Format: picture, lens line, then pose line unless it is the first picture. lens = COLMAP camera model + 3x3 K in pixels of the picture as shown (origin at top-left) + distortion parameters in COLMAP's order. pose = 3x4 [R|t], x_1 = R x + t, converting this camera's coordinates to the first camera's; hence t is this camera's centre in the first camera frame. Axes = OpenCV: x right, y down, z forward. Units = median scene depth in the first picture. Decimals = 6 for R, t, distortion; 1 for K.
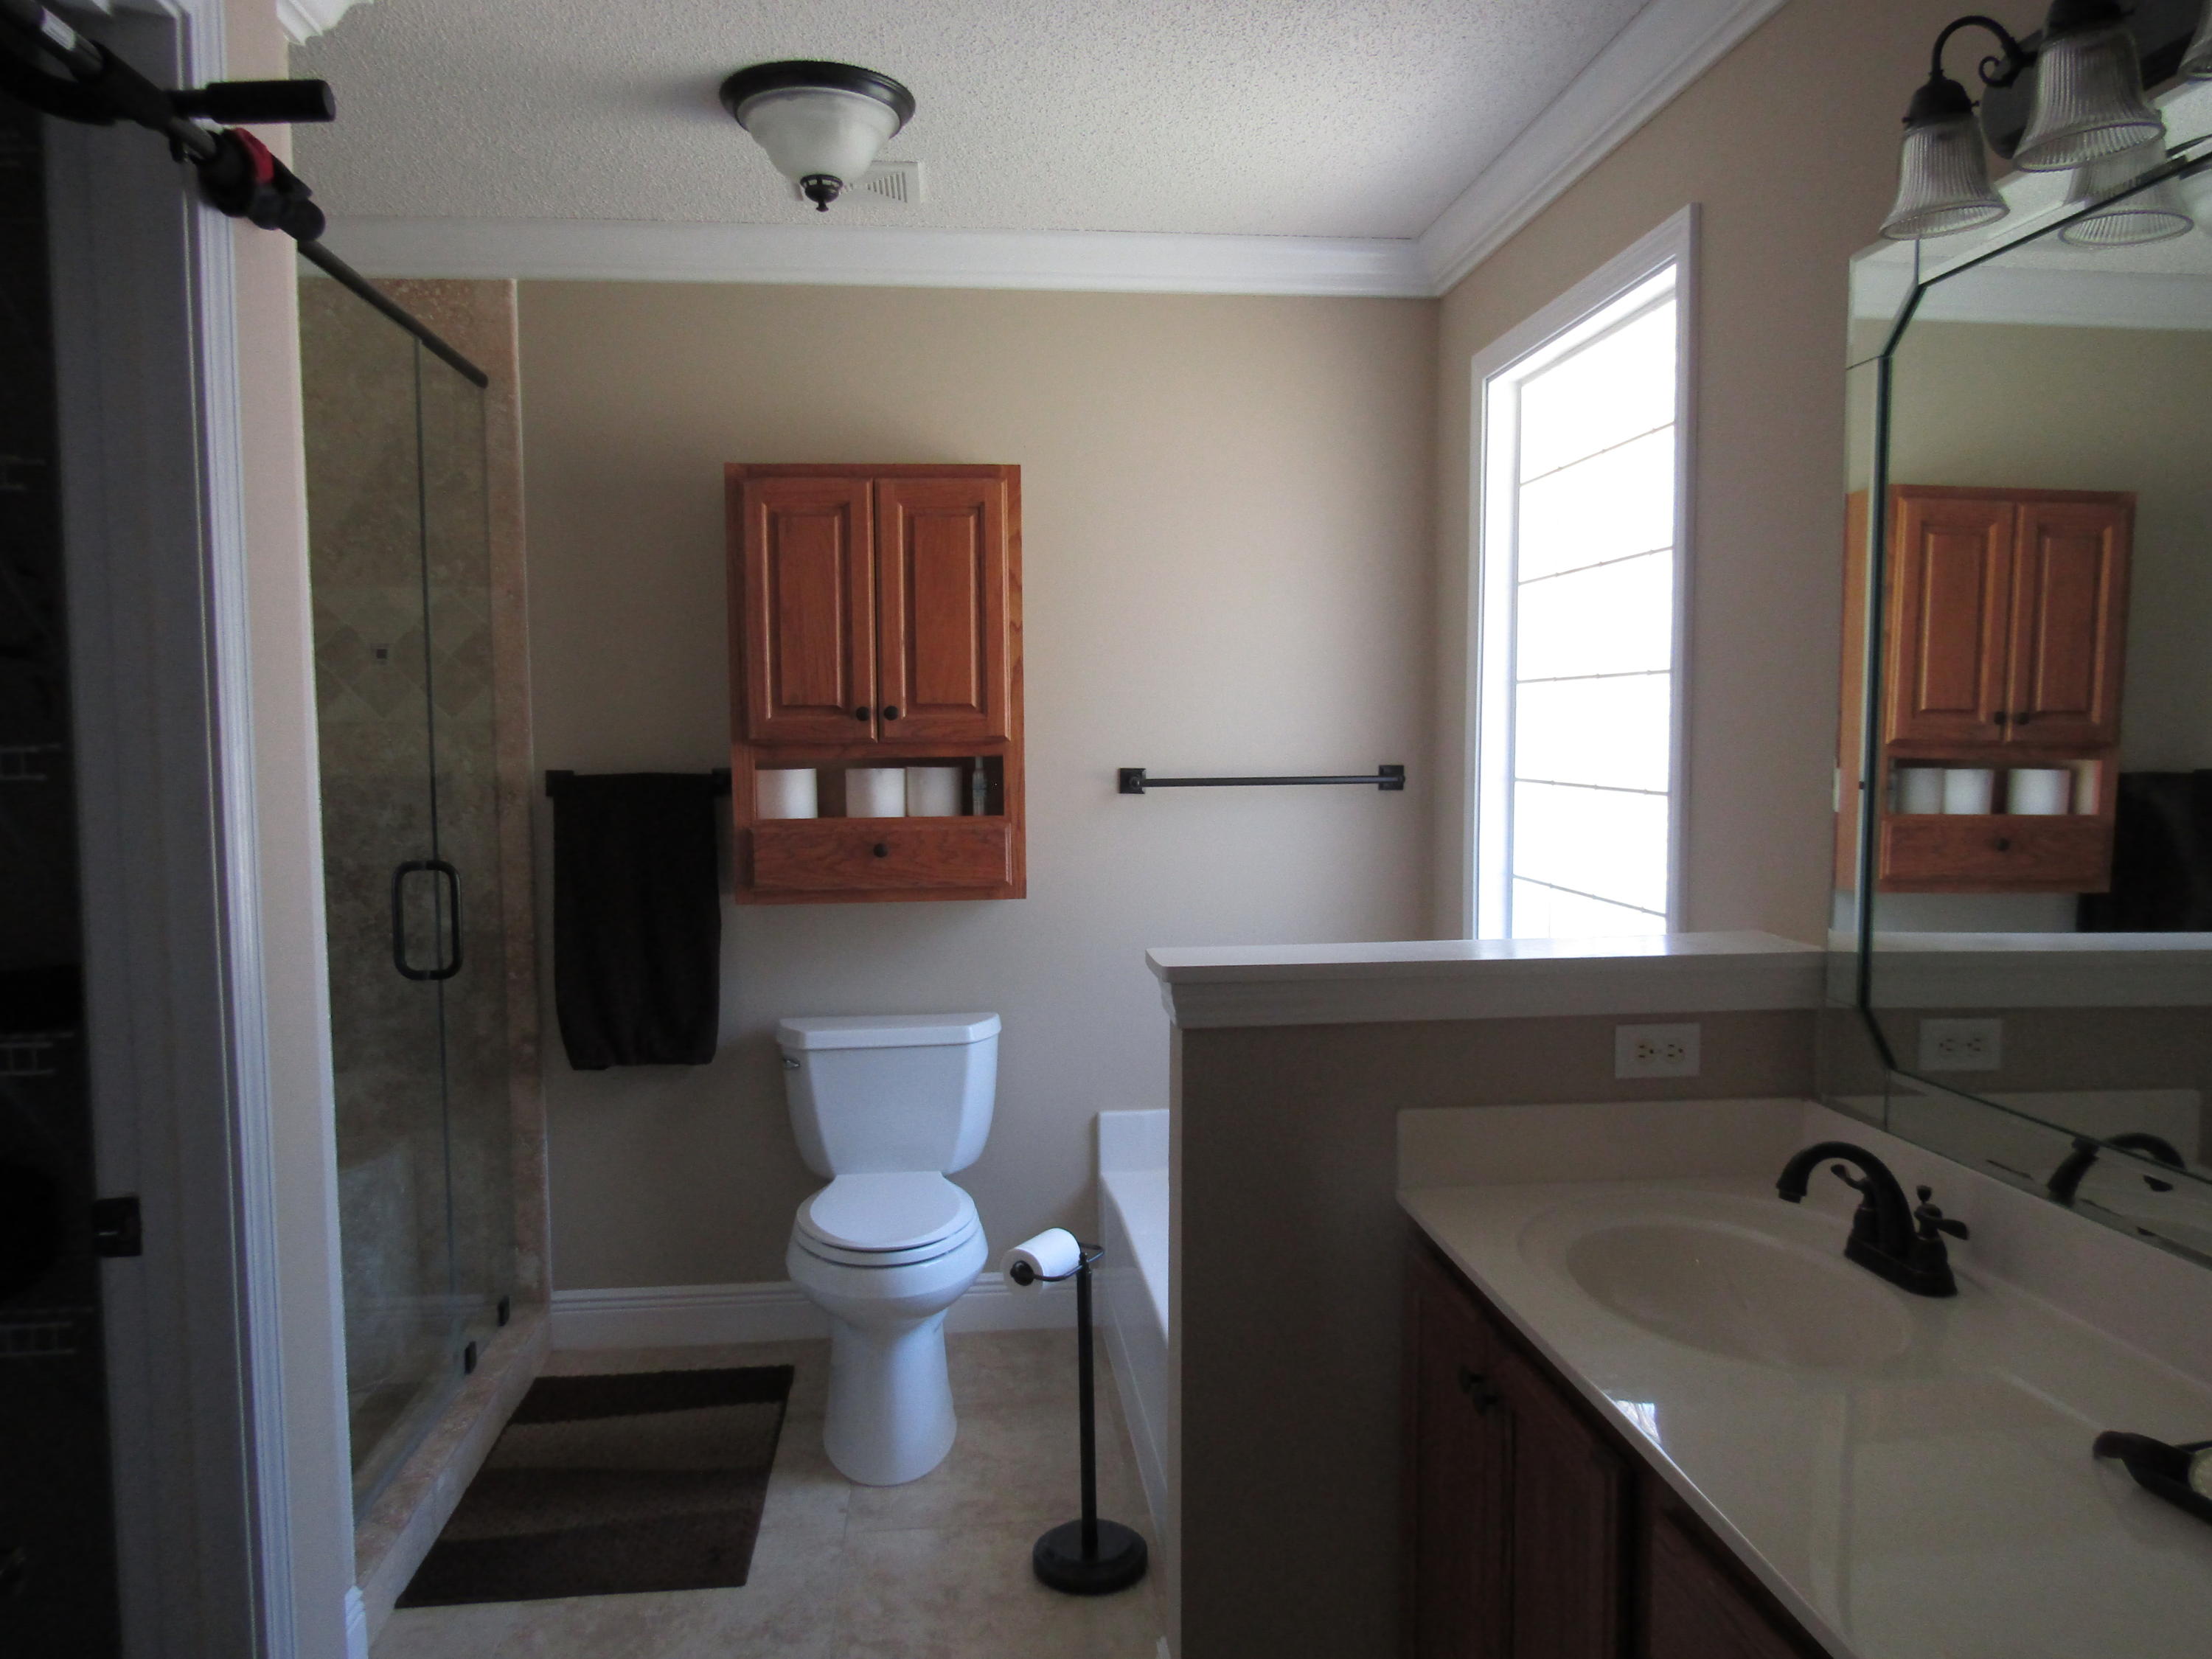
lens RADIAL K [[1574.1, 0, 1105.9], [0, 1574.1, 836.3], [0, 0, 1]] dist [-0.004743, -0.001543]
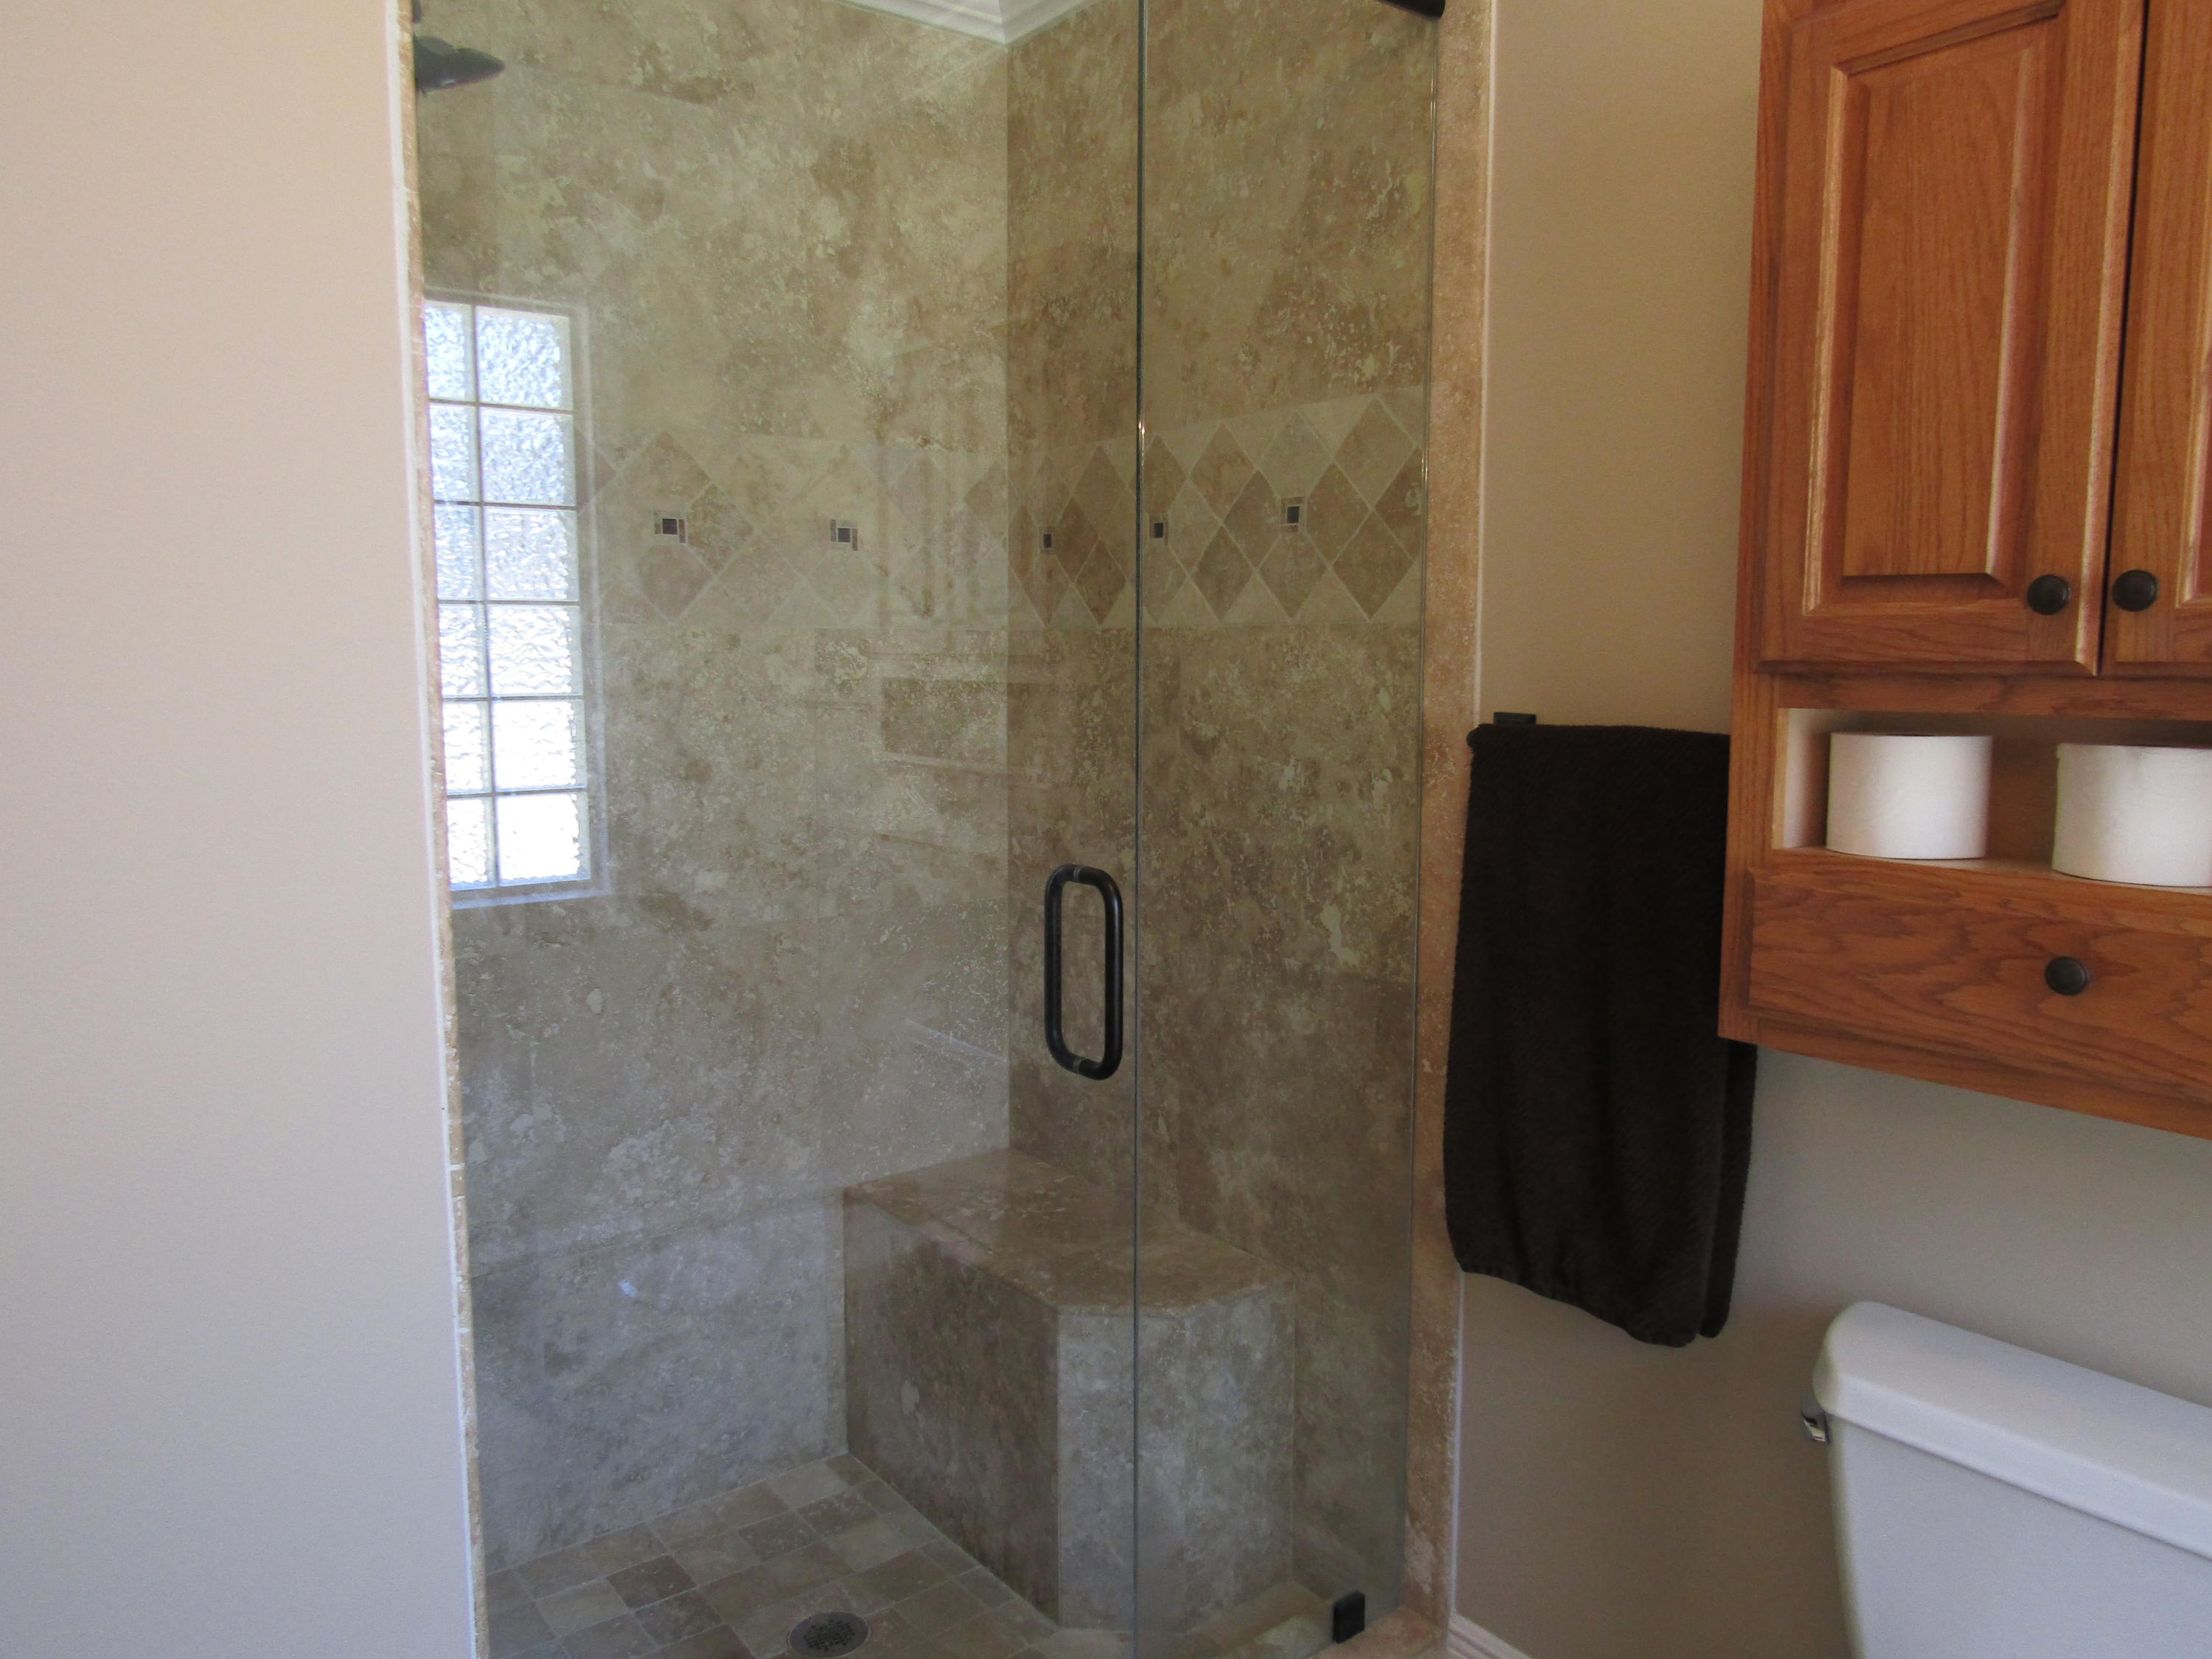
lens RADIAL K [[1574.1, 0, 1110.9], [0, 1574.1, 829.5], [0, 0, 1]] dist [-0.004743, -0.001543]
pose [[0.544400, 0.103205, -0.832453, 0.031992], [-0.061604, 0.994642, 0.083026, -0.039069], [0.836561, 0.006083, 0.547840, 0.597395]]
